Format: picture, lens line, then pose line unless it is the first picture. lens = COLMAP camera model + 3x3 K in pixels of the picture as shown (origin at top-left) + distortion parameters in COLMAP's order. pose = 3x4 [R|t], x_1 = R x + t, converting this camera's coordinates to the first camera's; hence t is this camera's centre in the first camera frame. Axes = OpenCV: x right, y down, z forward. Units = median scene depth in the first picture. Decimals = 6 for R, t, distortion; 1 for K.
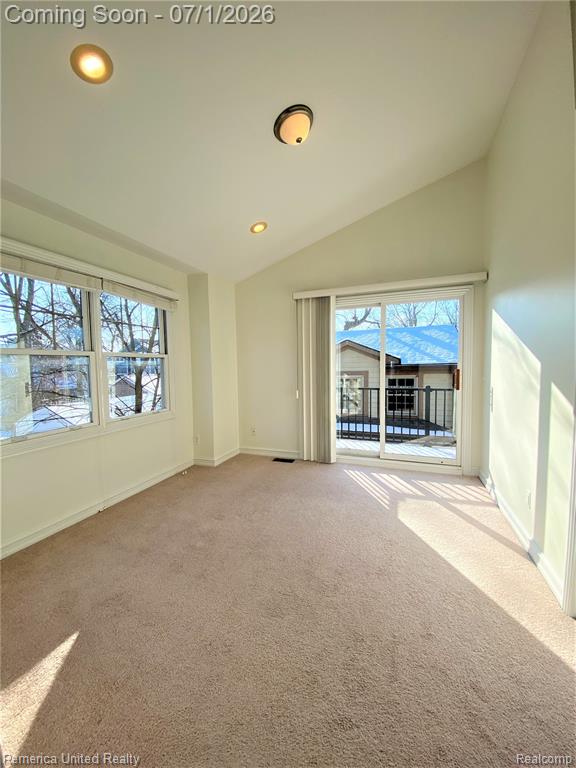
lens RADIAL K [[314.6, 0, 287.7], [0, 314.6, 386.2], [0, 0, 1]] dist [0.021335, -0.022150]
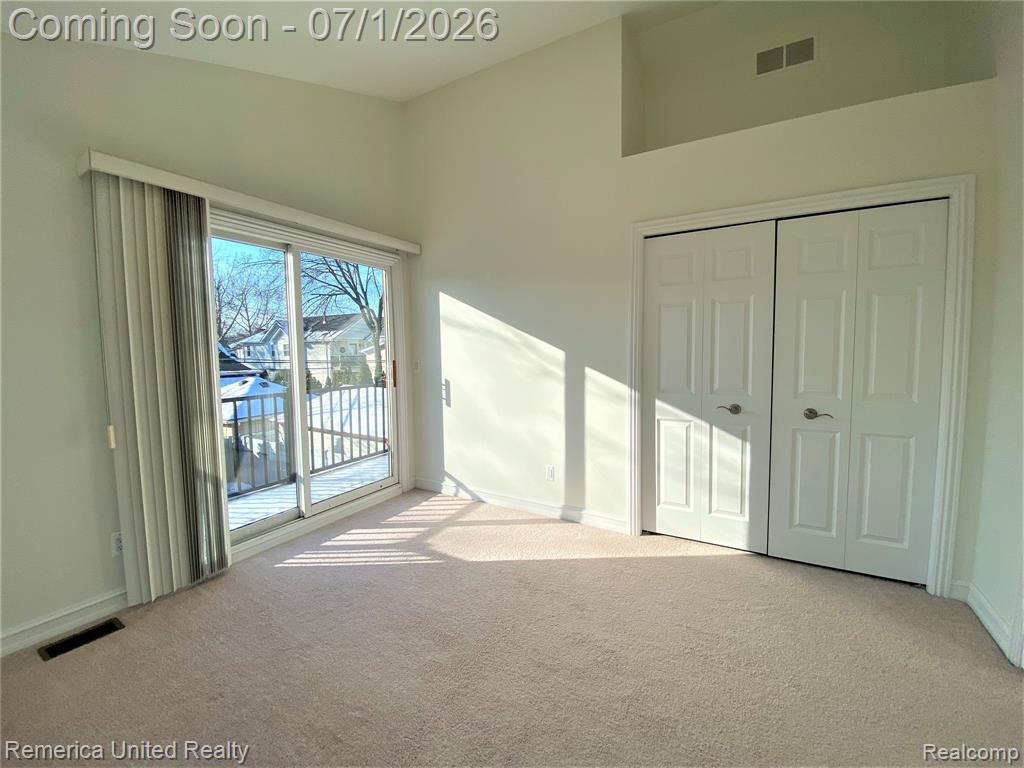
lens RADIAL K [[419.4, 0, 512.0], [0, 419.4, 384.0], [0, 0, 1]] dist [0.021335, -0.022150]
pose [[0.150140, -0.071301, 0.986090, -0.466891], [0.073476, 0.995443, 0.060790, -0.039175], [-0.985931, 0.063327, 0.154695, 0.587504]]
